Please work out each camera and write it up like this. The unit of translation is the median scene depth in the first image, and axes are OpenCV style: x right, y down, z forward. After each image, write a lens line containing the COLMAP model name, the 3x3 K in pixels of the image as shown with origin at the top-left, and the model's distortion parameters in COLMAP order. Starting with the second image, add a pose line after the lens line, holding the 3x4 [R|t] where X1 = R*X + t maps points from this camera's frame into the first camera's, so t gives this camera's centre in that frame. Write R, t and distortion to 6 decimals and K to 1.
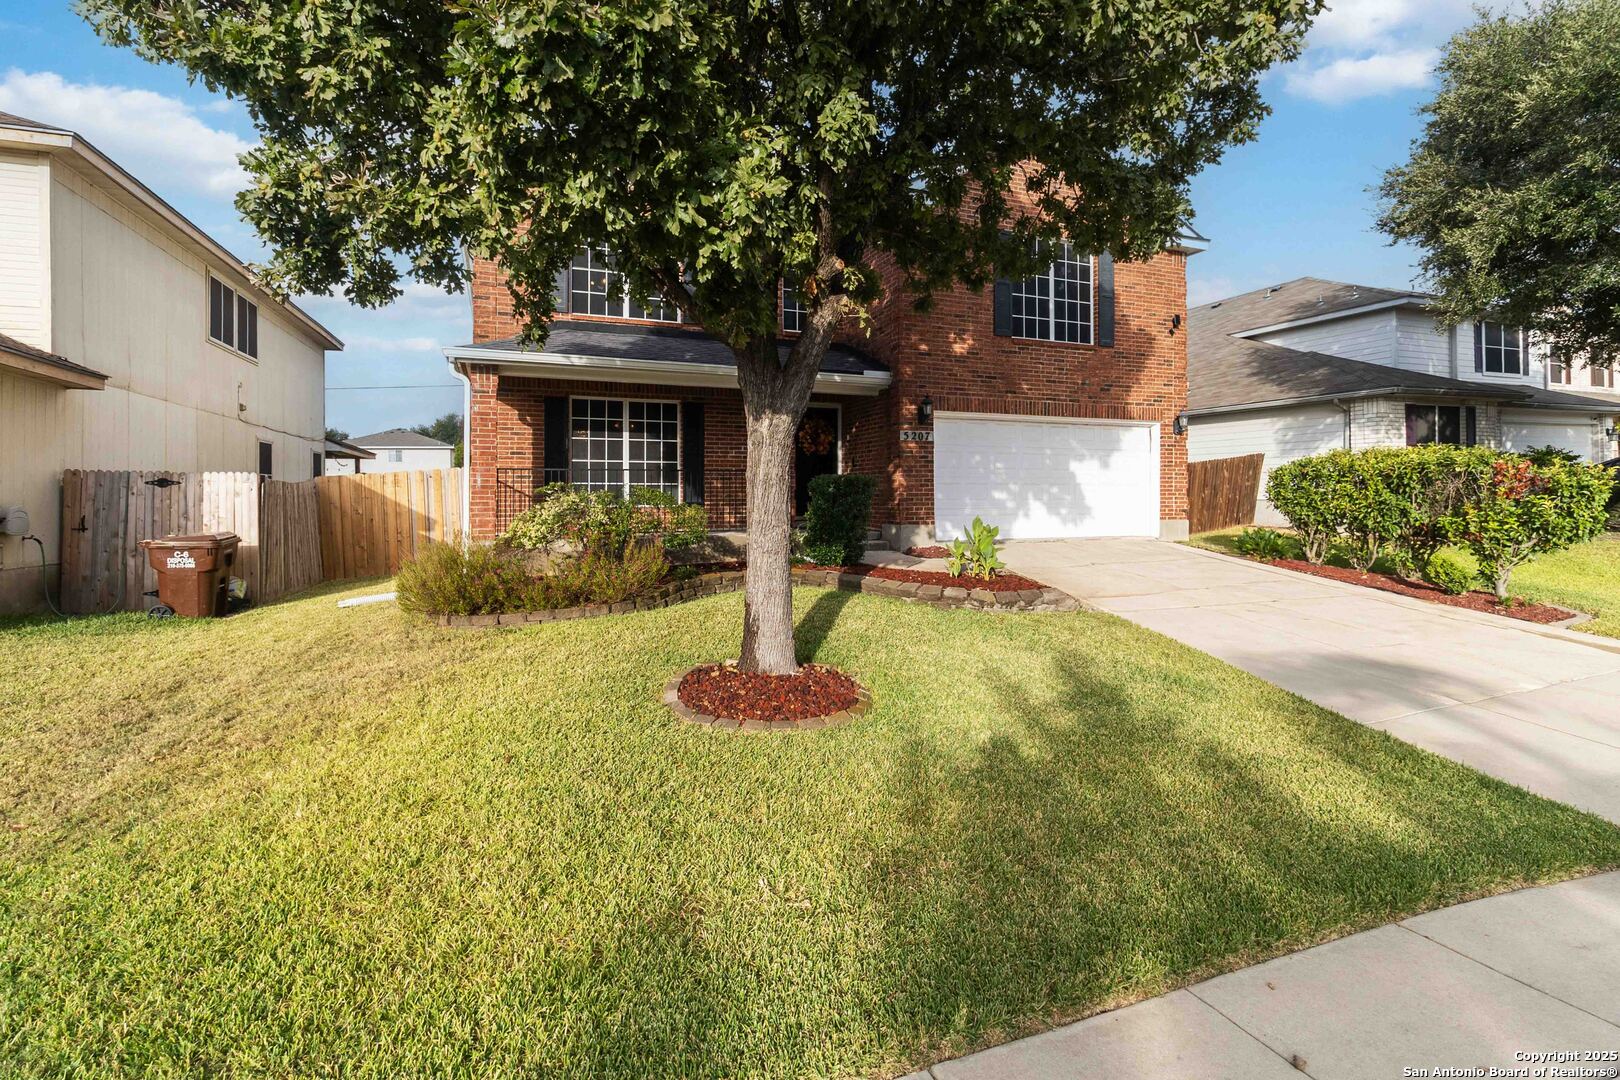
lens RADIAL K [[765.4, 0, 804.5], [0, 765.4, 505.9], [0, 0, 1]] dist [0.002585, 0.000007]
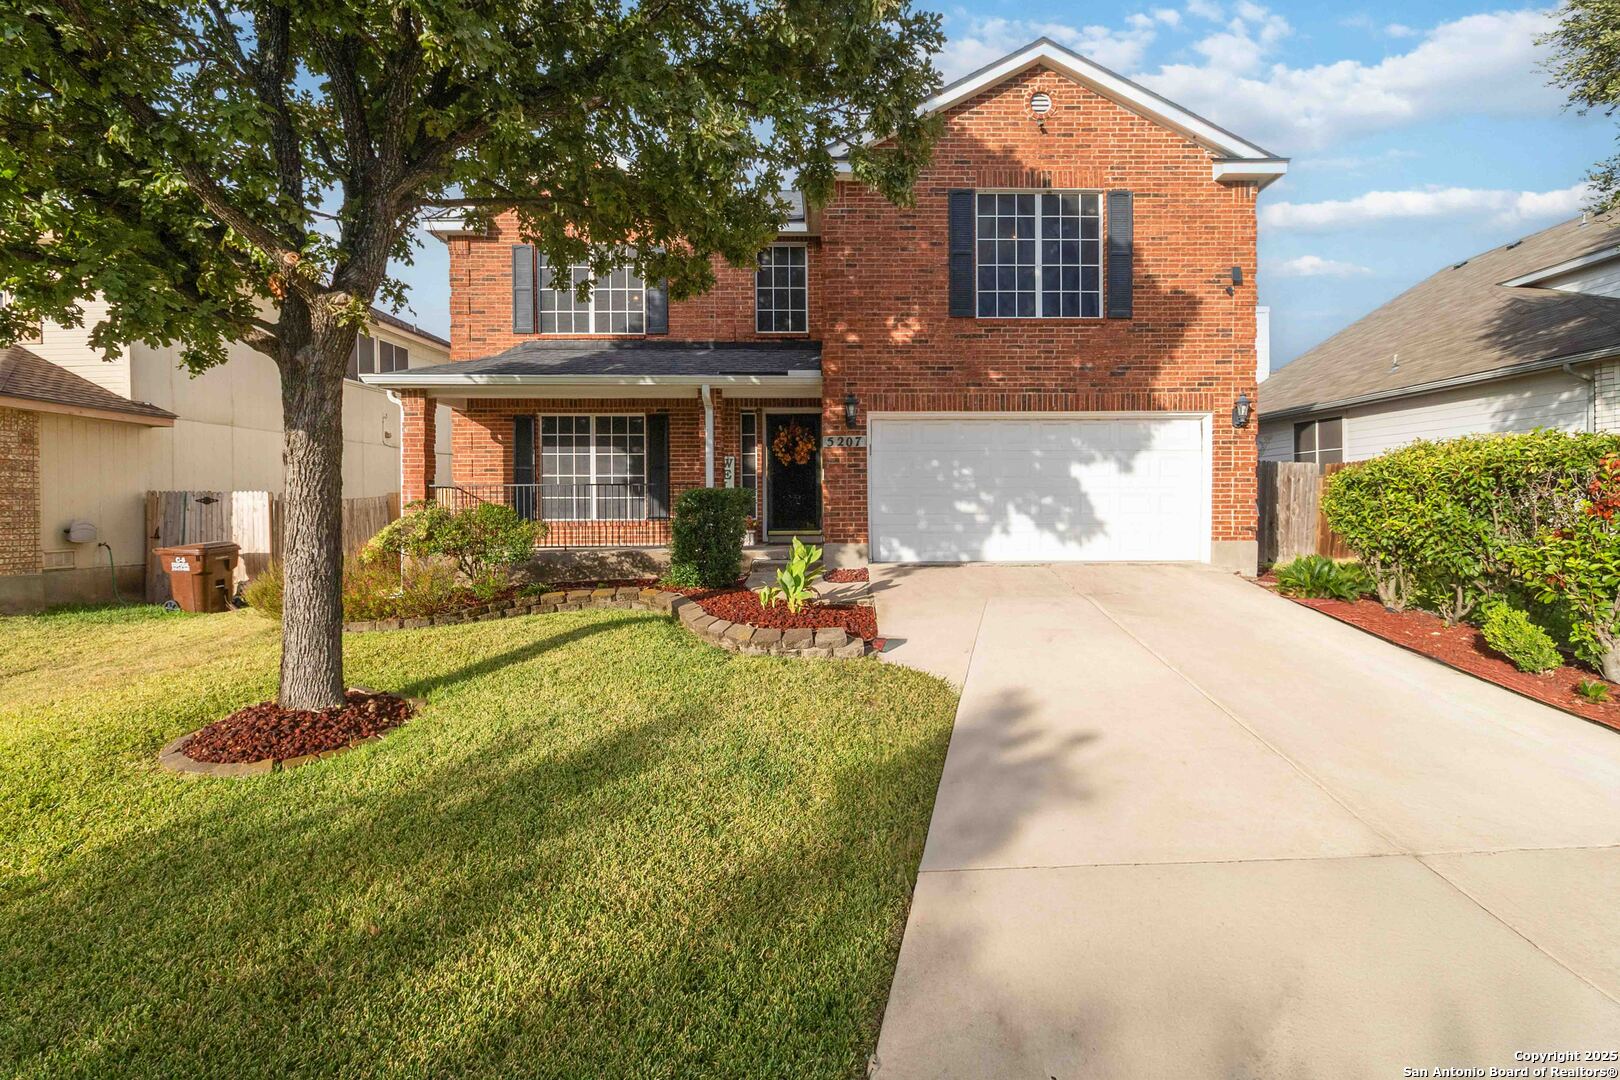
lens RADIAL K [[754.1, 0, 836.5], [0, 754.1, 530.4], [0, 0, 1]] dist [0.002503, 0.000711]
pose [[0.933037, 0.009674, -0.359652, 0.426916], [-0.001234, 0.999719, 0.023691, -0.009531], [0.359780, -0.021661, 0.932786, 0.179965]]
